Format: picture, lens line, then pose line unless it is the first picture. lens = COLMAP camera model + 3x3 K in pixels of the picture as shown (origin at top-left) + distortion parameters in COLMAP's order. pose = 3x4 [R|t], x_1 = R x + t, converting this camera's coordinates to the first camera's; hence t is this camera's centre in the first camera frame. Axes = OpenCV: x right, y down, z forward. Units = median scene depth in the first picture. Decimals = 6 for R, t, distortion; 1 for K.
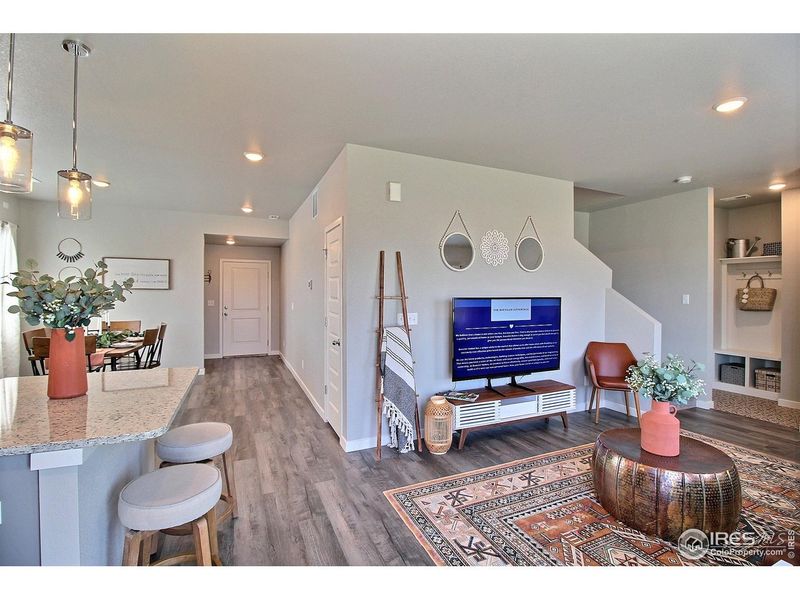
lens RADIAL K [[370.6, 0, 398.5], [0, 370.6, 291.5], [0, 0, 1]] dist [-0.002920, -0.010620]
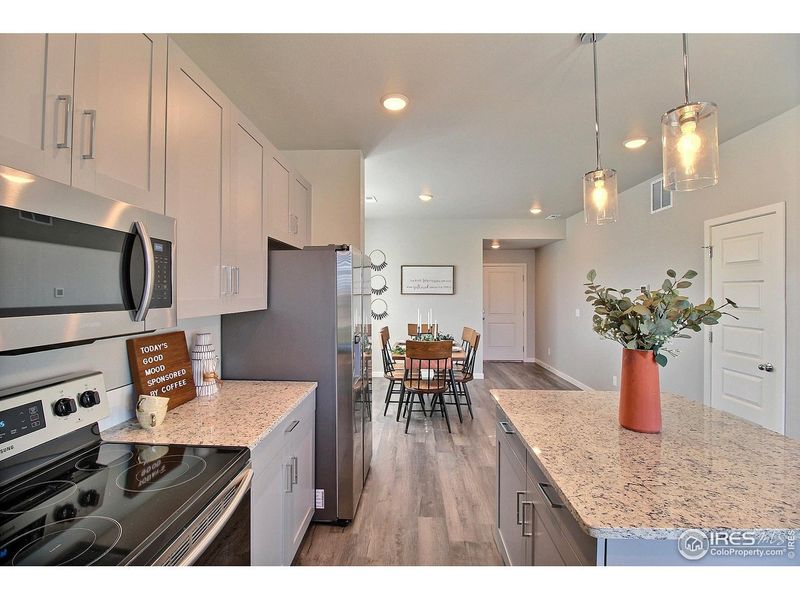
lens RADIAL K [[370.6, 0, 398.3], [0, 370.6, 291.7], [0, 0, 1]] dist [-0.002920, -0.010620]
pose [[0.897230, -0.002405, -0.441557, -0.528179], [0.000717, 0.999992, -0.003991, -0.016247], [0.441563, 0.003264, 0.897224, -0.015236]]
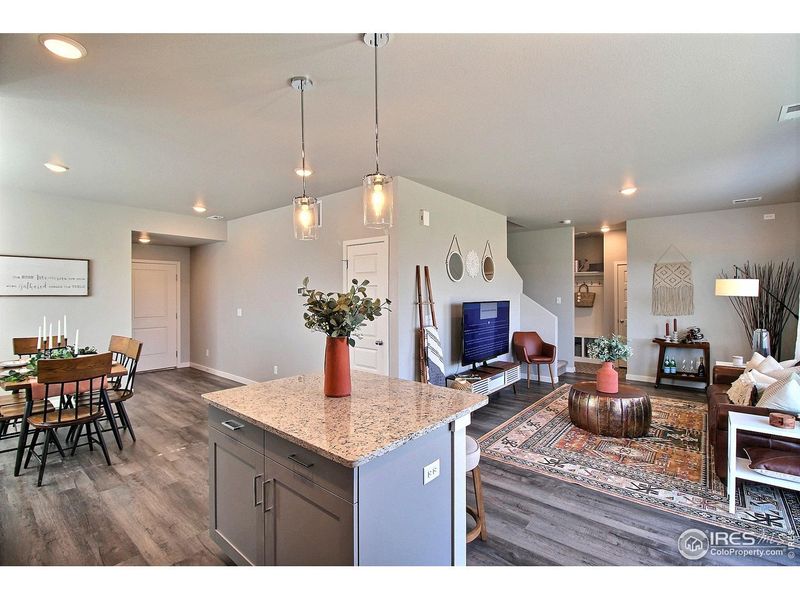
lens RADIAL K [[370.6, 0, 398.2], [0, 370.6, 290.9], [0, 0, 1]] dist [-0.002920, -0.010620]
pose [[0.897303, -0.002113, 0.441410, -0.642615], [0.003779, 0.999989, -0.002896, -0.021530], [-0.441398, 0.004267, 0.897301, -0.076350]]
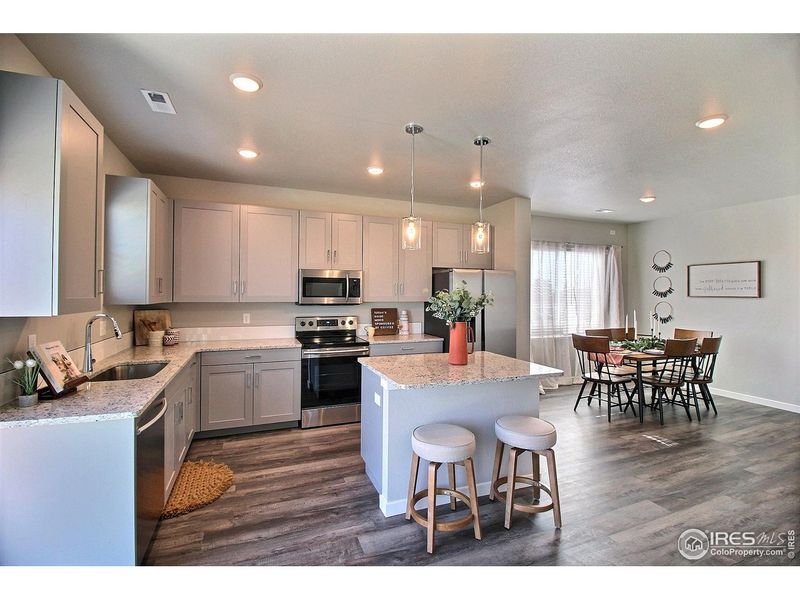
lens RADIAL K [[370.6, 0, 399.8], [0, 370.6, 291.8], [0, 0, 1]] dist [-0.002920, -0.010620]
pose [[-0.032798, -0.011547, -0.999395, 0.389325], [-0.005711, 0.999919, -0.011366, -0.008193], [0.999446, 0.005335, -0.032862, 0.405080]]
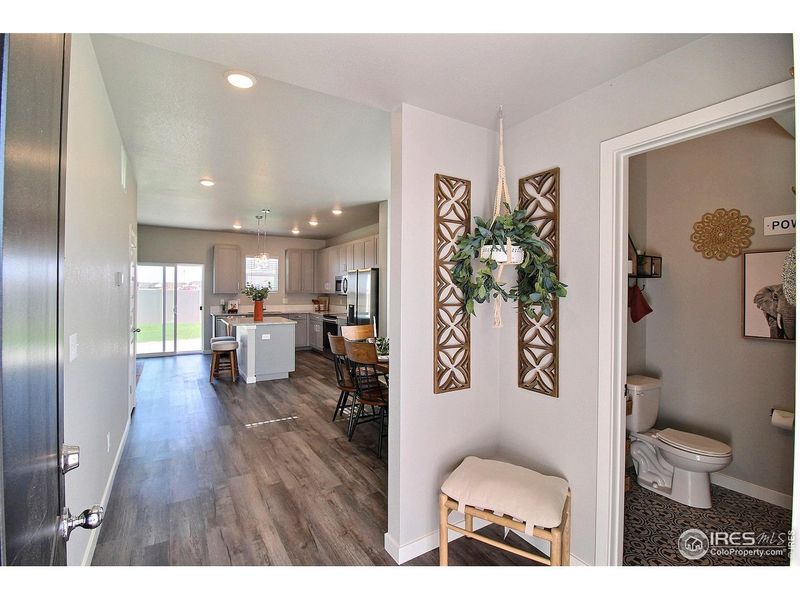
lens RADIAL K [[370.6, 0, 401.8], [0, 370.6, 295.3], [0, 0, 1]] dist [-0.002920, -0.010620]
pose [[-0.989470, -0.006550, -0.144593, -0.903047], [-0.008224, 0.999906, 0.010979, -0.004225], [0.144508, 0.012052, -0.989430, 2.432160]]
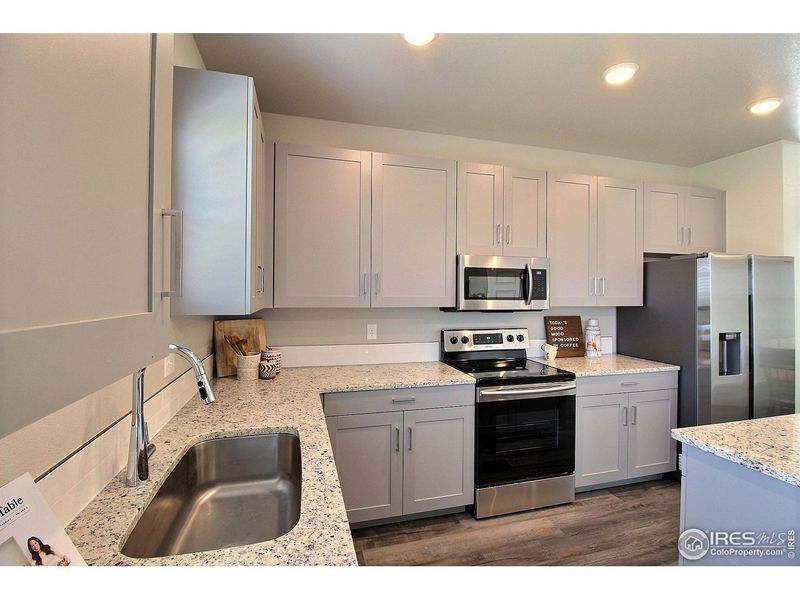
lens RADIAL K [[370.6, 0, 398.5], [0, 370.6, 293.0], [0, 0, 1]] dist [-0.002920, -0.010620]
pose [[-0.147910, -0.007002, -0.988976, -0.049646], [-0.006568, 0.999960, -0.006097, -0.010445], [0.988979, 0.005594, -0.147950, 0.021292]]
